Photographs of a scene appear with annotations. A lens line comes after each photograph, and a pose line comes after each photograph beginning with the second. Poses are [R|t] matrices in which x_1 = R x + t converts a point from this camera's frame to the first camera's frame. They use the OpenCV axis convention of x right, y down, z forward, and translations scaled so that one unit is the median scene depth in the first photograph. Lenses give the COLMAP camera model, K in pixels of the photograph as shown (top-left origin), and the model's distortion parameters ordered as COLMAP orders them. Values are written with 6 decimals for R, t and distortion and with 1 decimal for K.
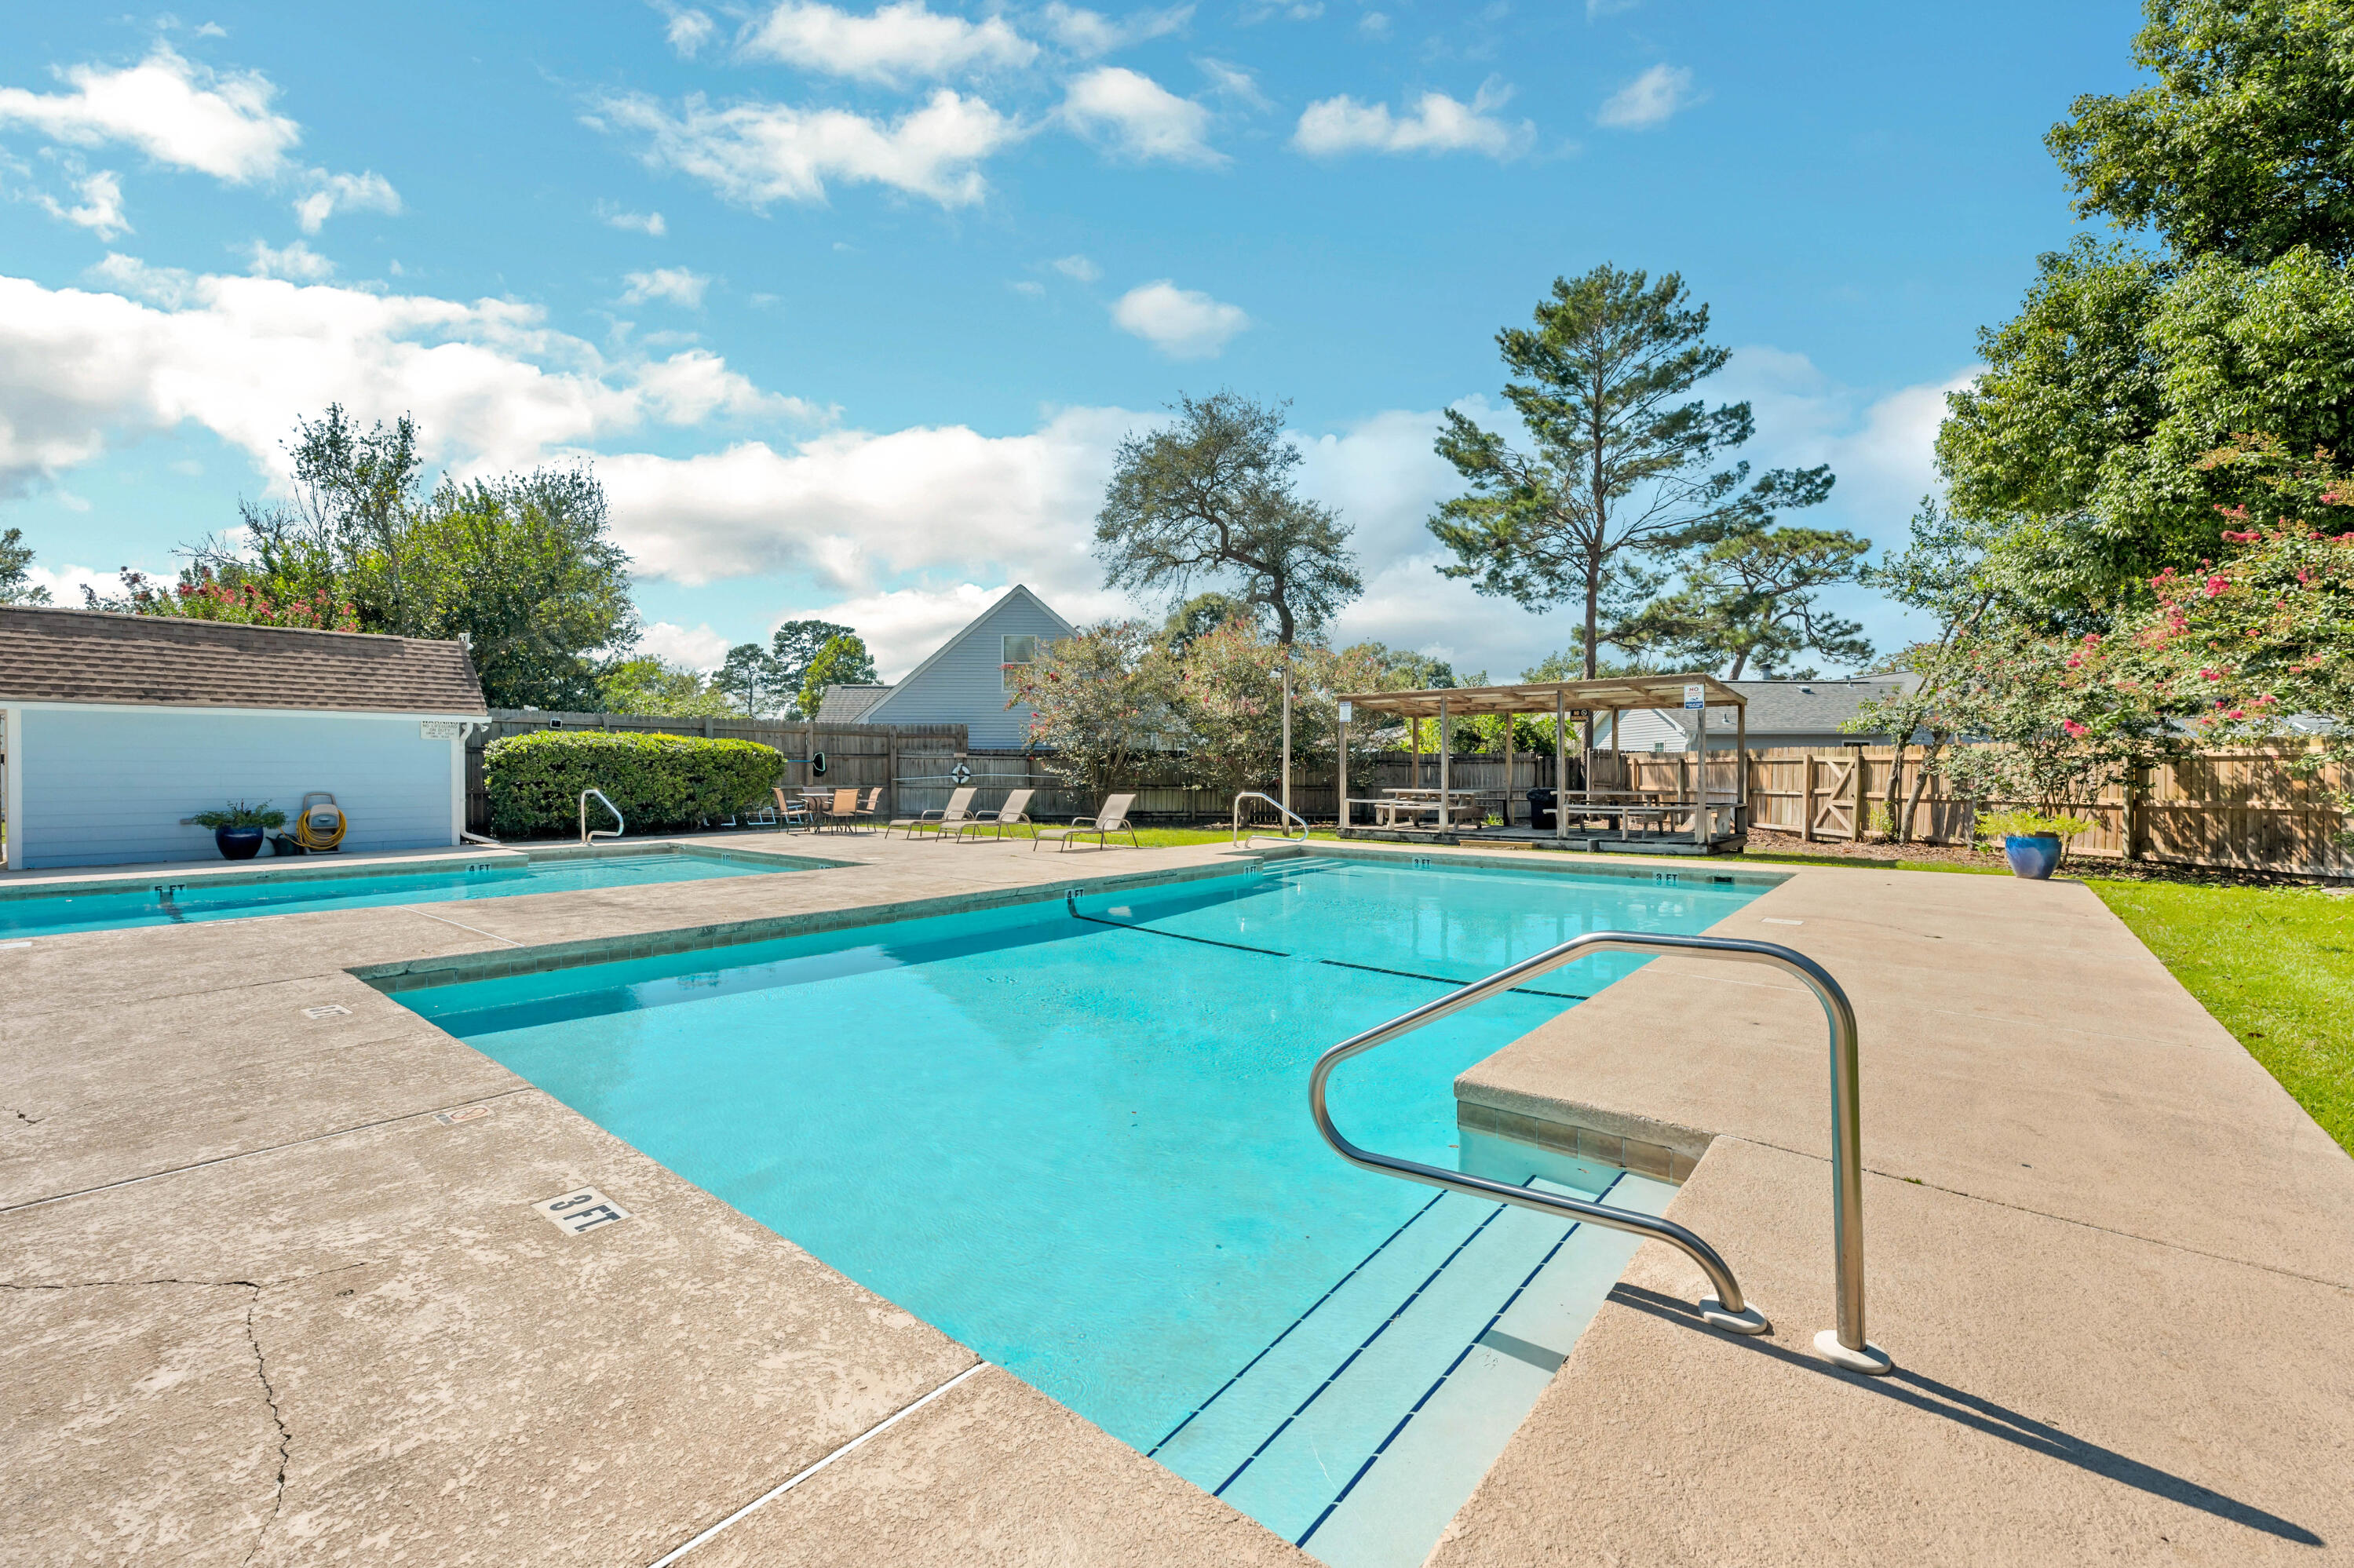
lens RADIAL K [[960.5, 0, 1176.1], [0, 960.5, 788.4], [0, 0, 1]] dist [-0.000047, -0.000127]
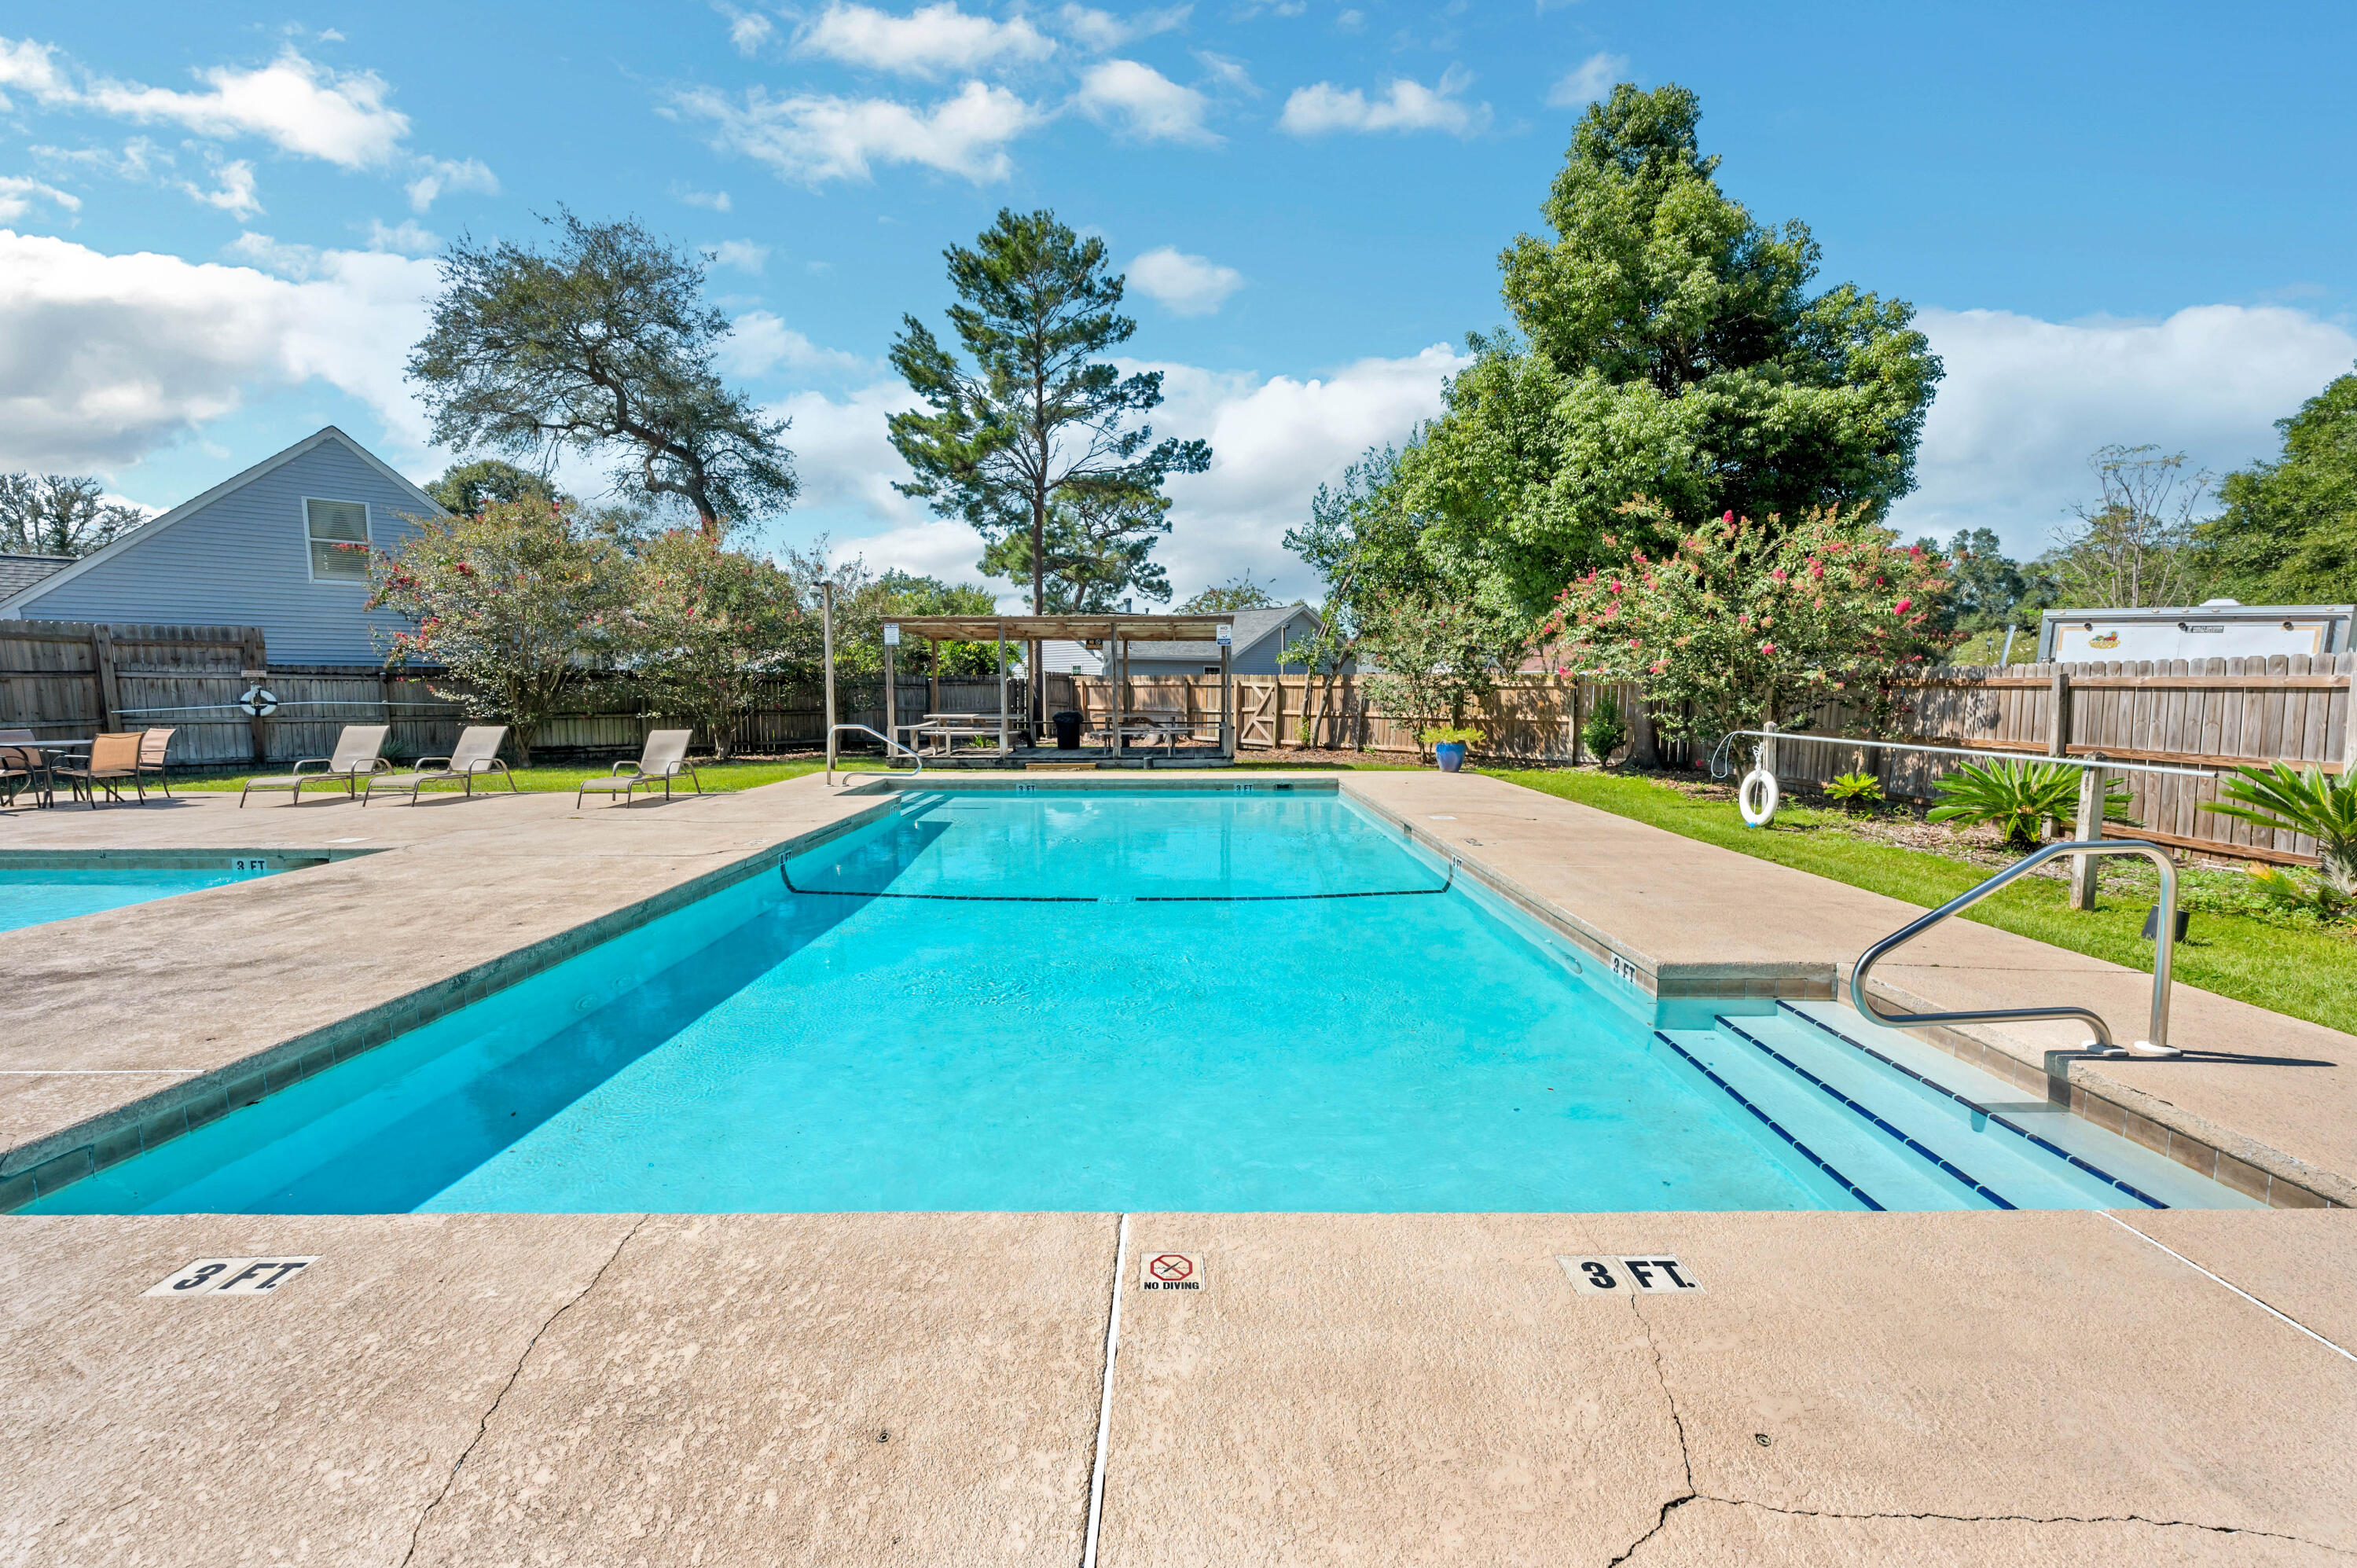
lens RADIAL K [[956.1, 0, 1180.1], [0, 956.1, 784.7], [0, 0, 1]] dist [-0.004871, -0.000342]
pose [[0.766182, -0.066360, 0.639188, -0.177159], [0.011145, 0.995876, 0.090032, -0.011054], [-0.642527, -0.061857, 0.763762, 0.075812]]
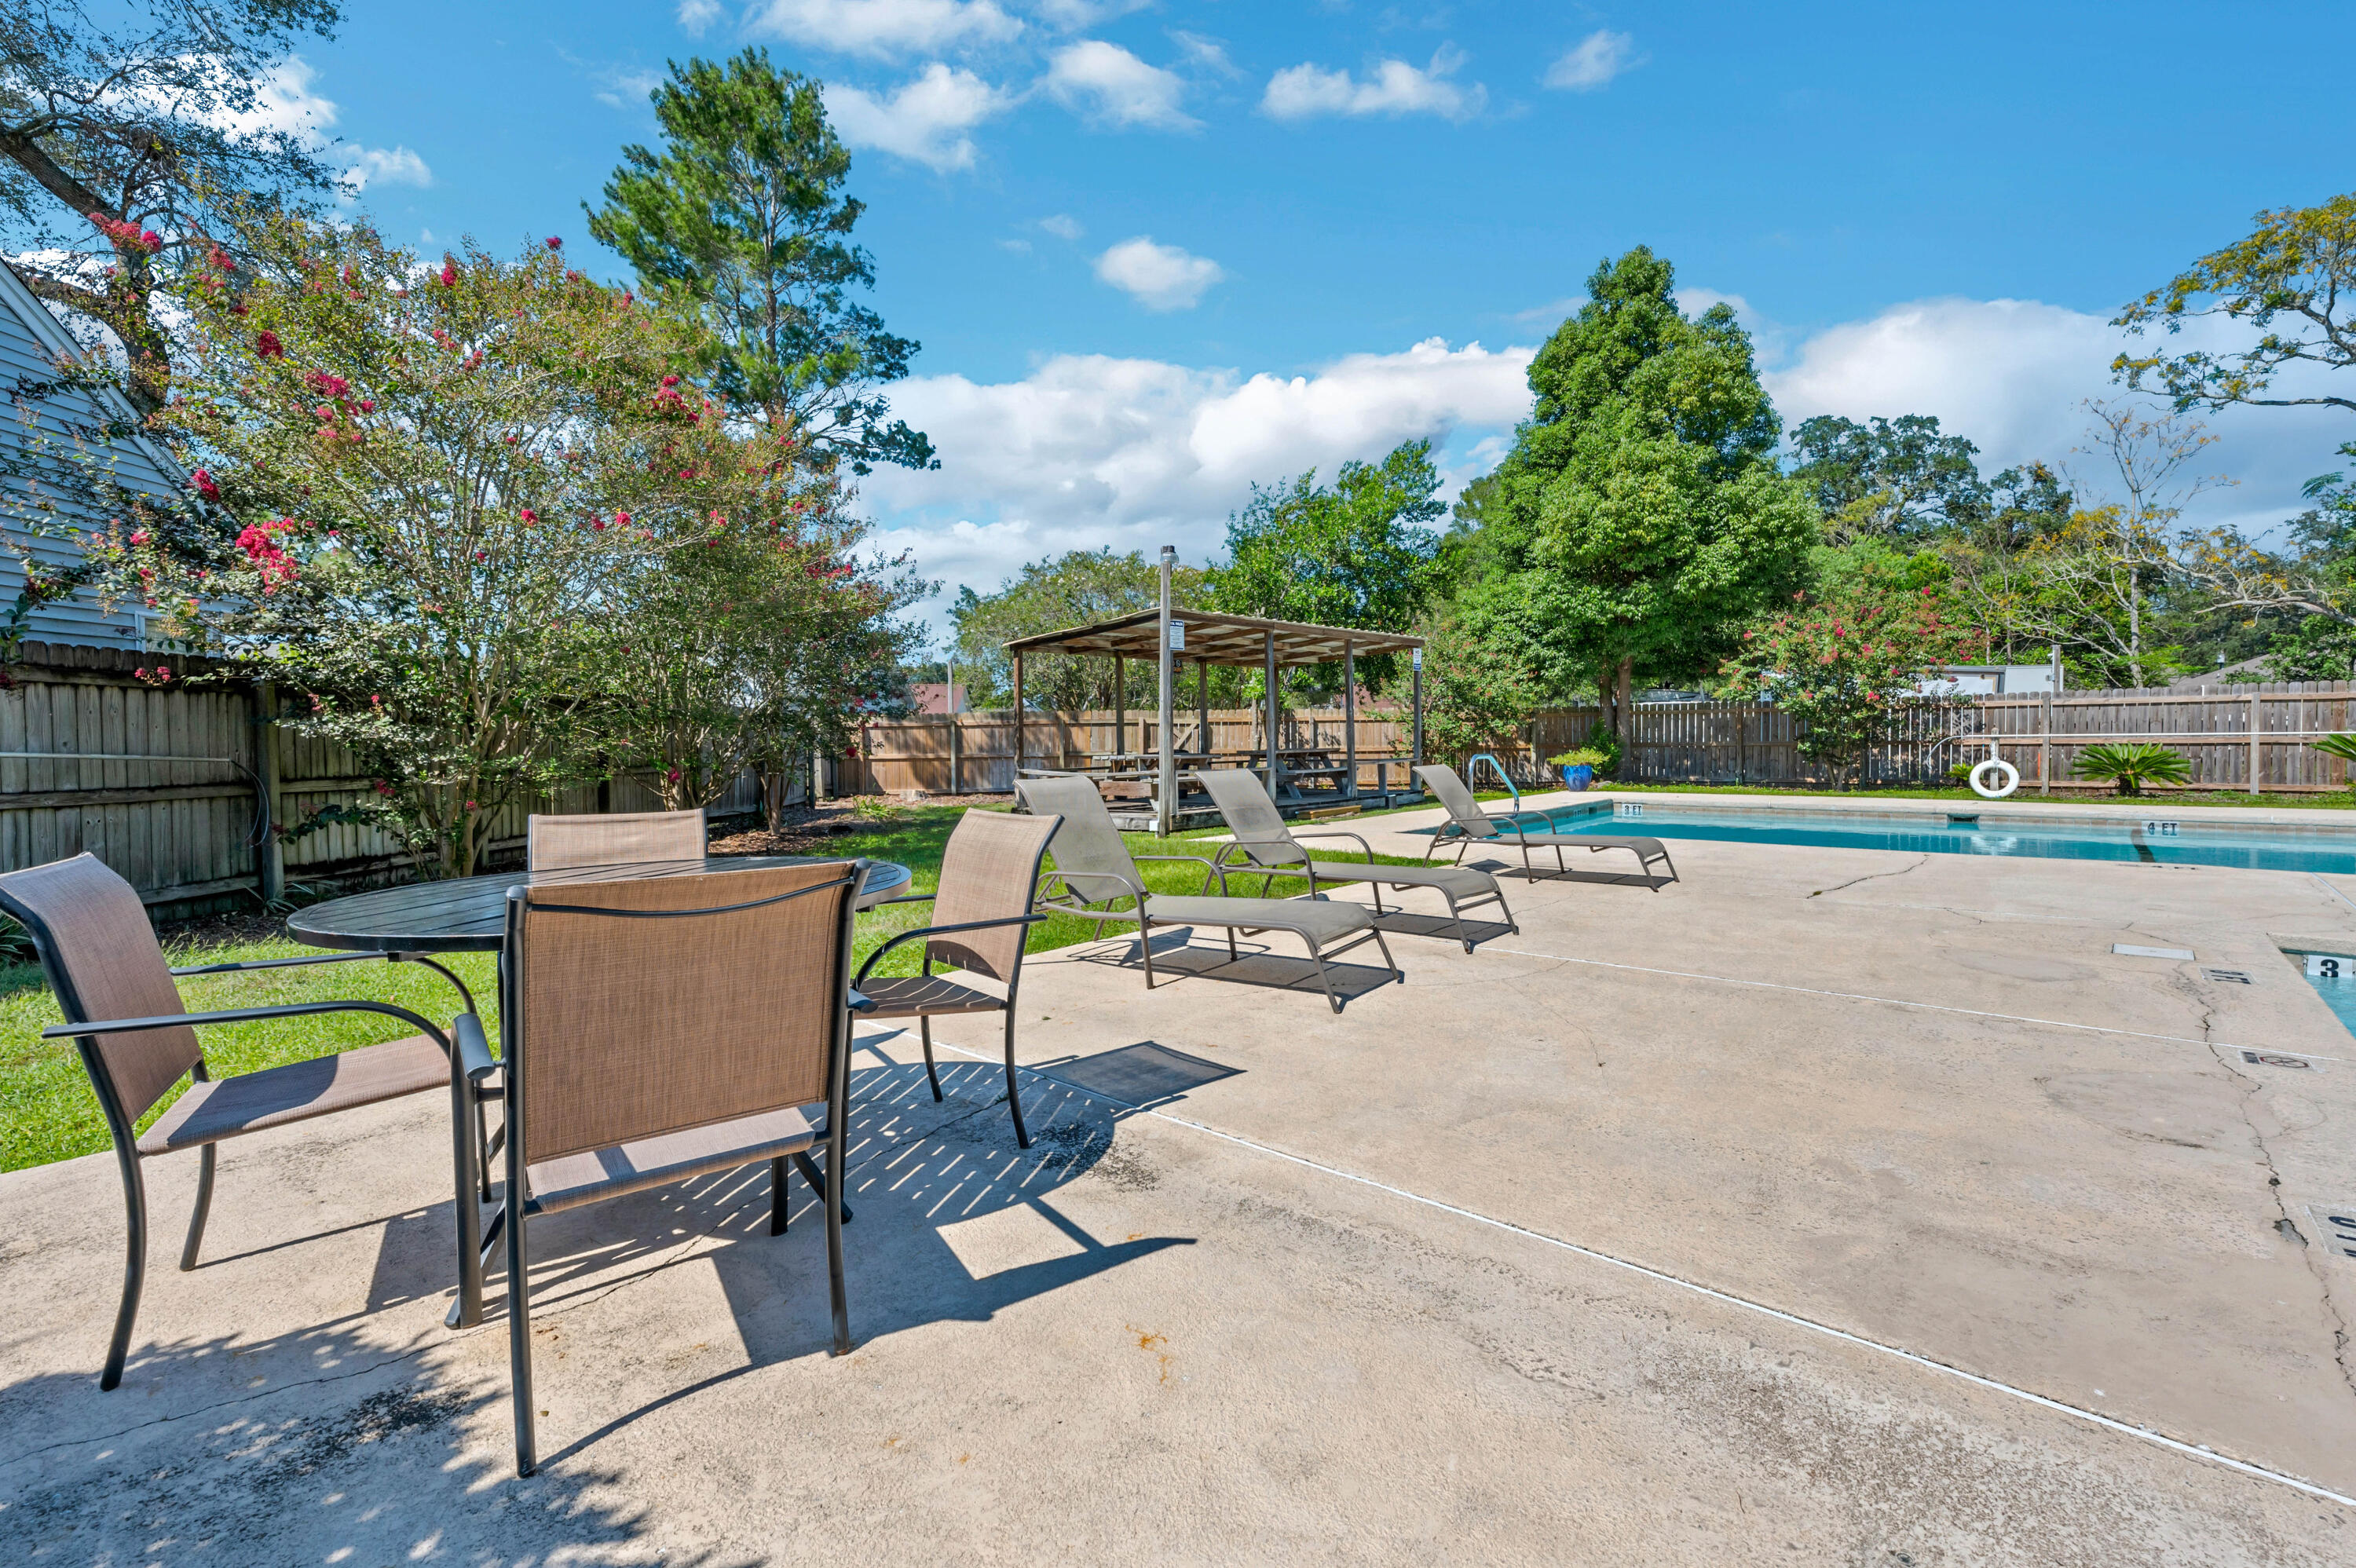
lens RADIAL K [[994.4, 0, 1150.1], [0, 994.4, 755.3], [0, 0, 1]] dist [0.000081, 0.000018]
pose [[0.040697, -0.018979, 0.998991, -0.402443], [0.034440, 0.999252, 0.017581, -0.010405], [-0.998578, 0.033690, 0.041320, 0.822414]]
